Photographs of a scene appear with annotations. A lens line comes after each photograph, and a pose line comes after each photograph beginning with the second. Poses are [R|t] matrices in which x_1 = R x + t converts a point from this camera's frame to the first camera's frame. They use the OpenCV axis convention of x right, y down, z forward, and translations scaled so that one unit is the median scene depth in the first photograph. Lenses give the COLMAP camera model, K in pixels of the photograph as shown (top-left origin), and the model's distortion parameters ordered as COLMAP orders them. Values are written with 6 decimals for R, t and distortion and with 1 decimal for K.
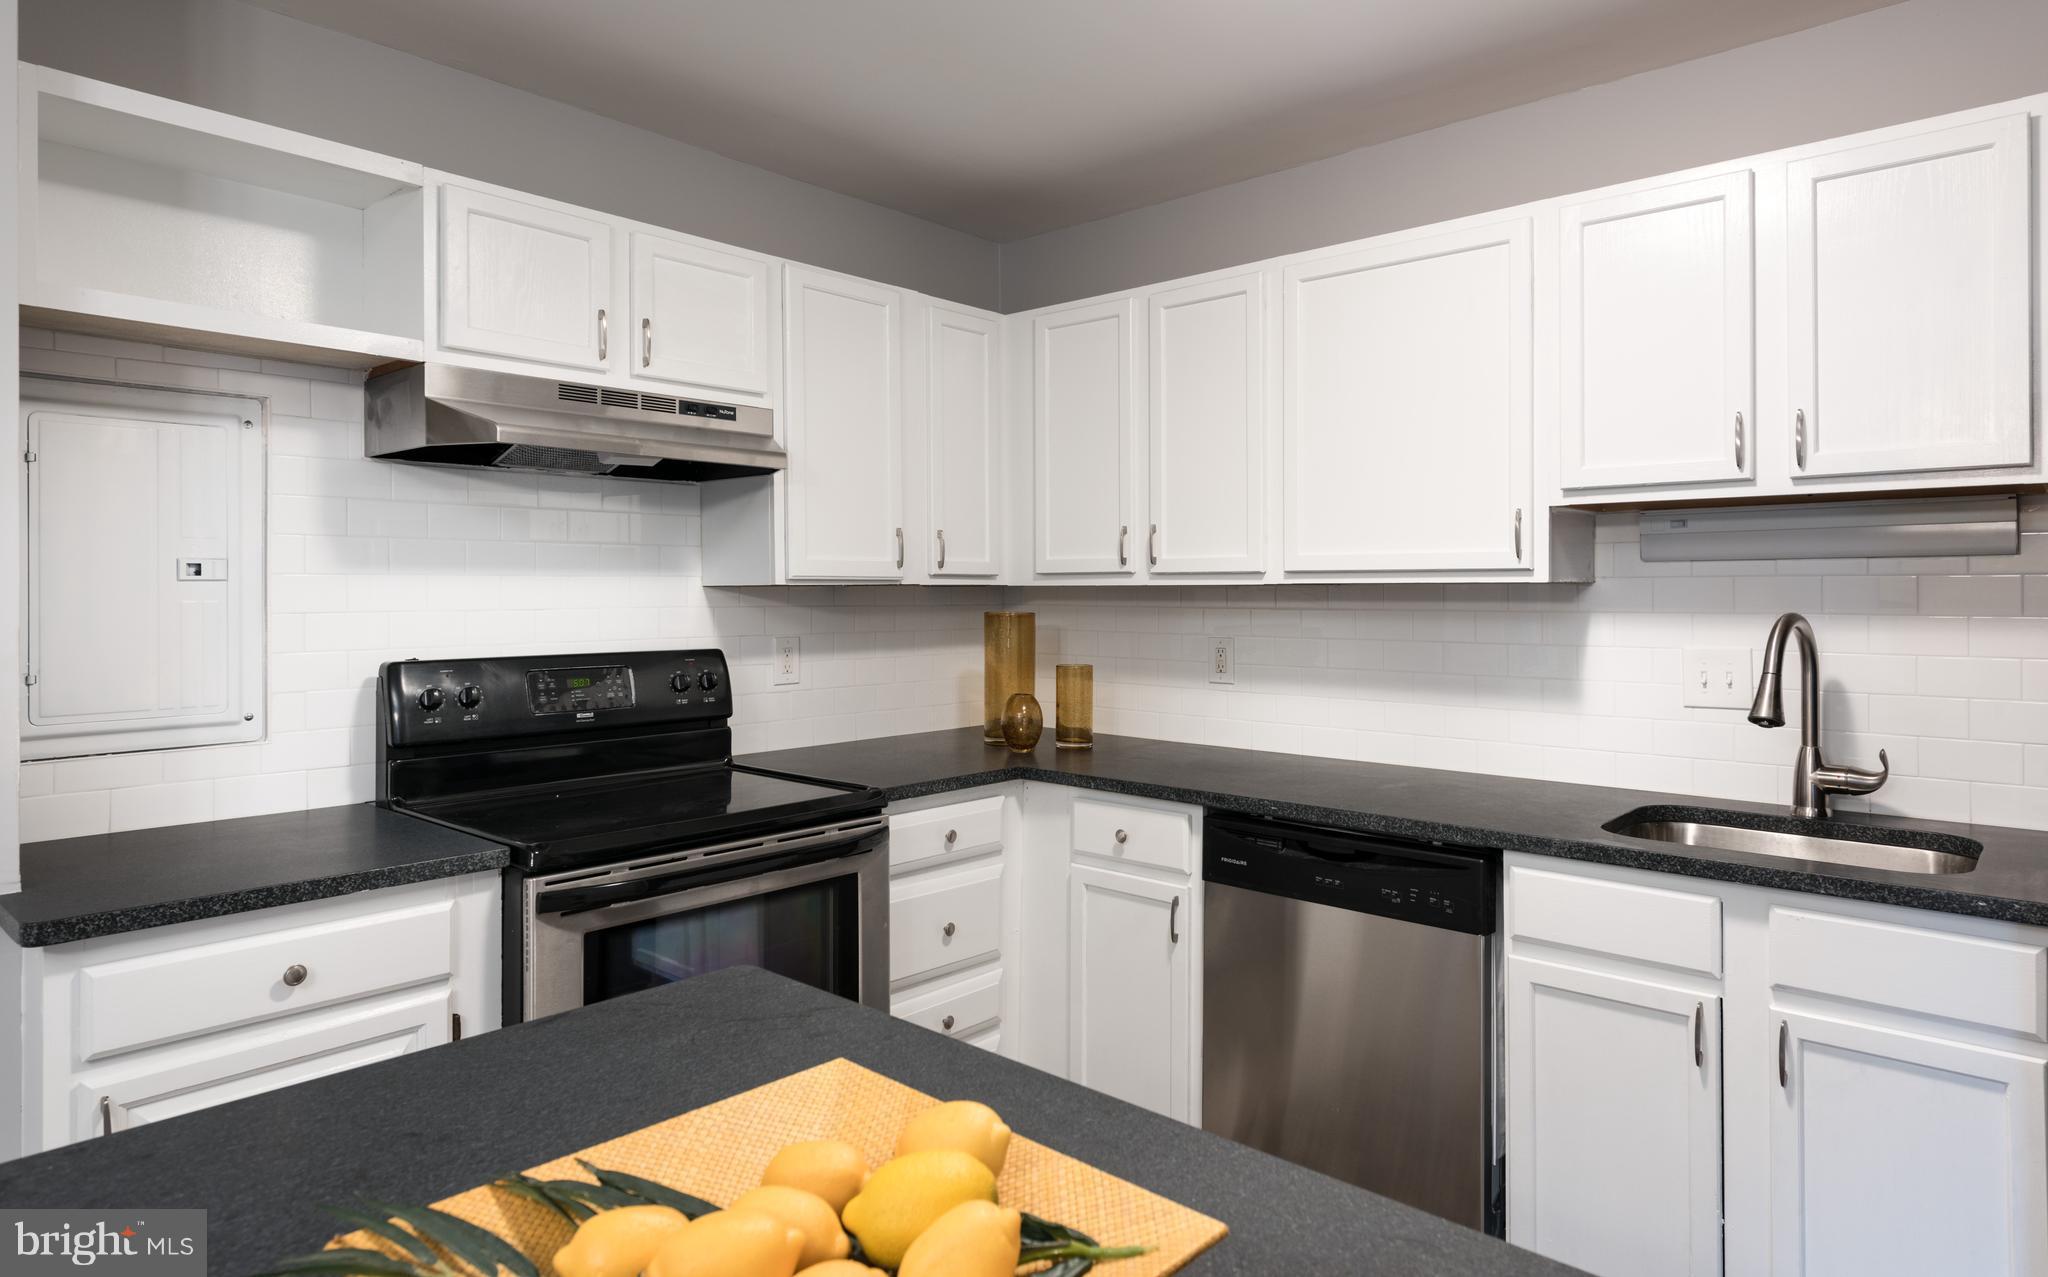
lens RADIAL K [[1173.0, 0, 1018.4], [0, 1173.0, 592.3], [0, 0, 1]] dist [0.009844, -0.001003]
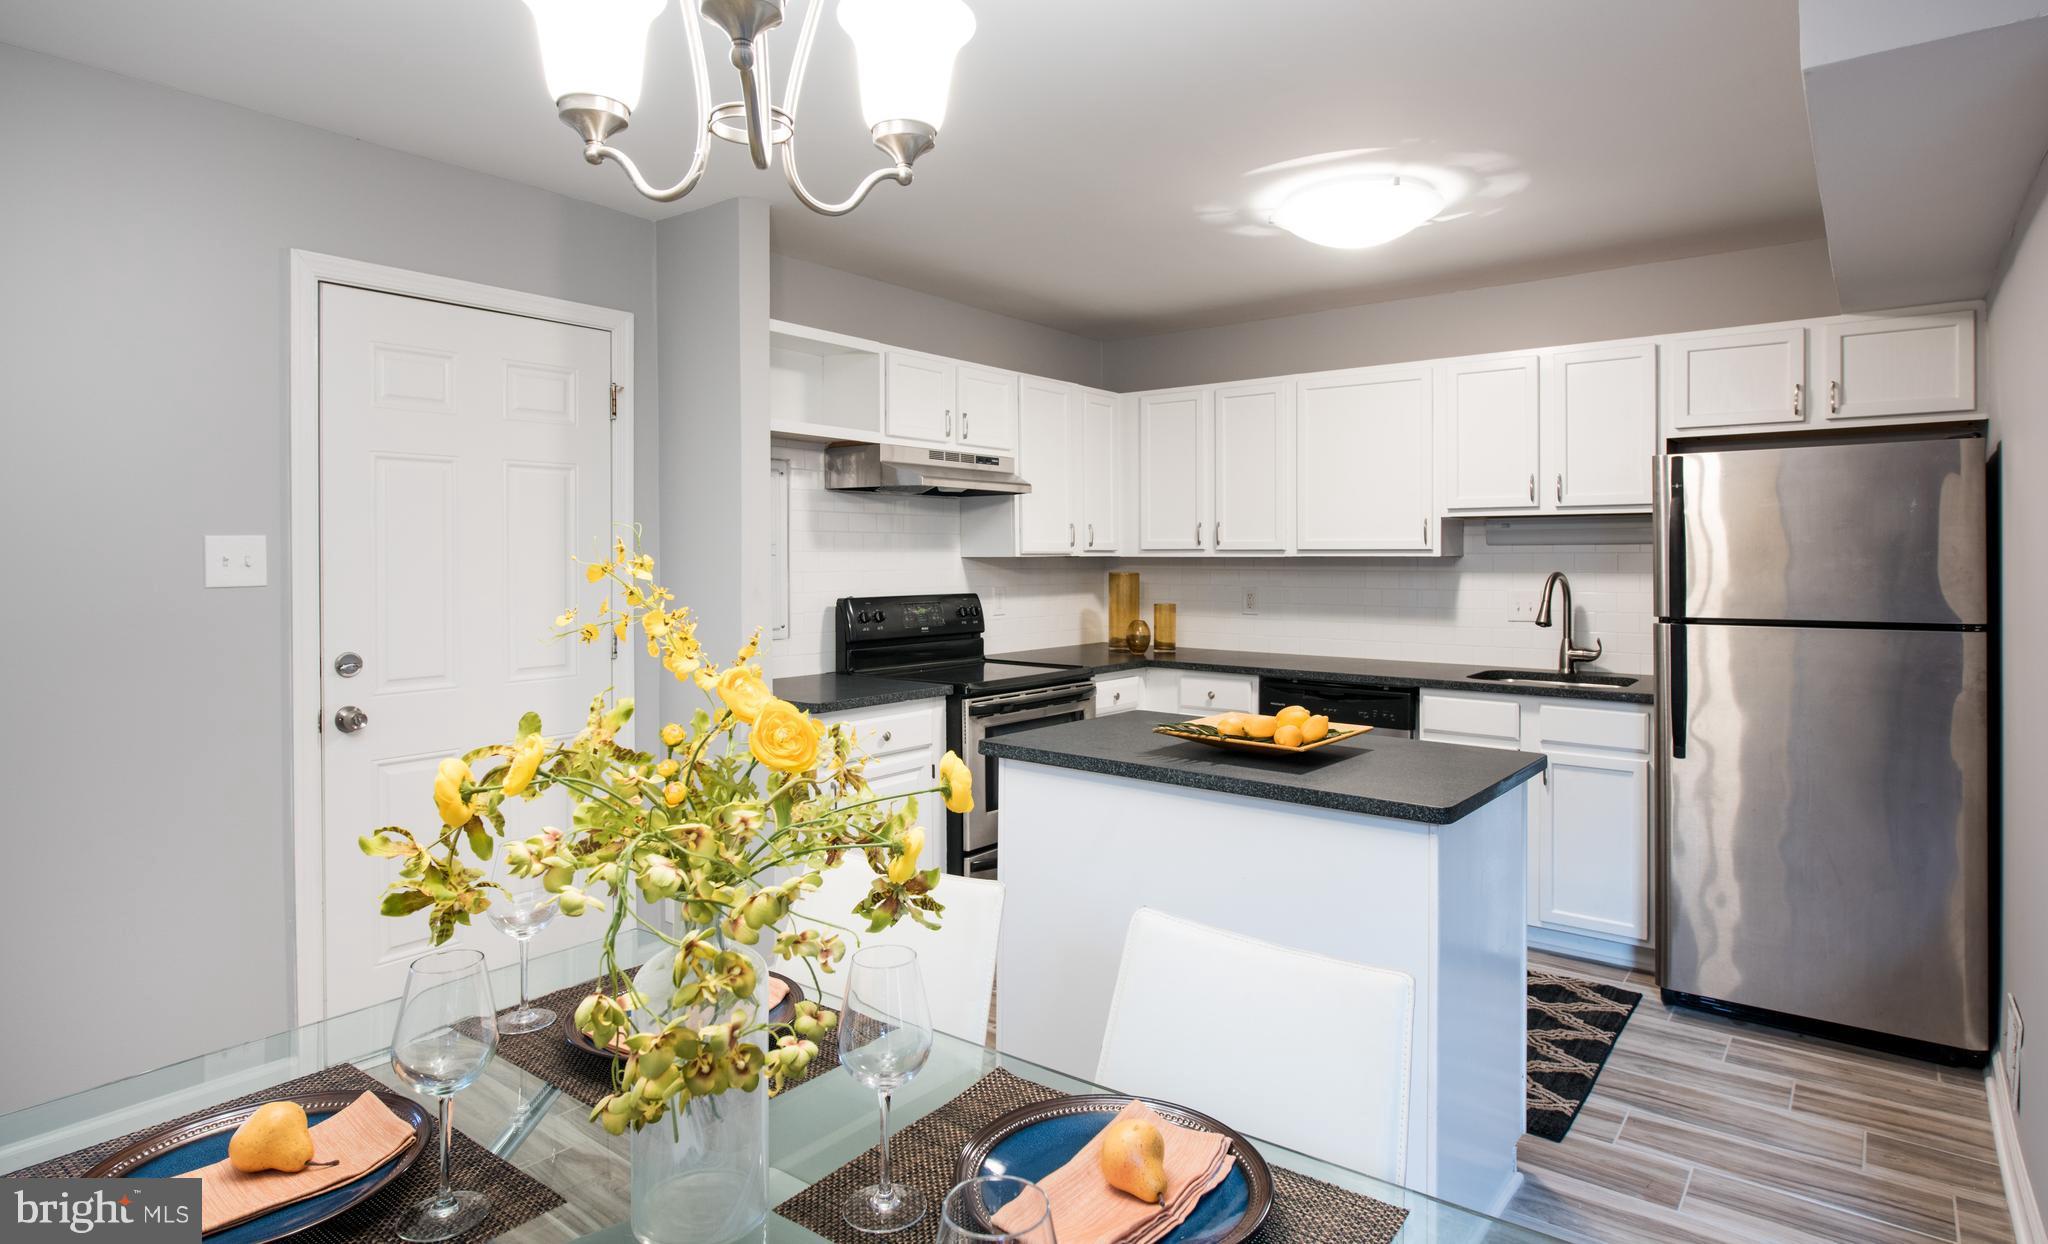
lens RADIAL K [[1038.4, 0, 1031.0], [0, 1038.4, 561.6], [0, 0, 1]] dist [-0.002252, 0.000121]
pose [[0.998148, 0.000476, 0.060831, -0.304183], [-0.000710, 0.999992, 0.003826, -0.005580], [-0.060829, -0.003862, 0.998141, -0.620252]]
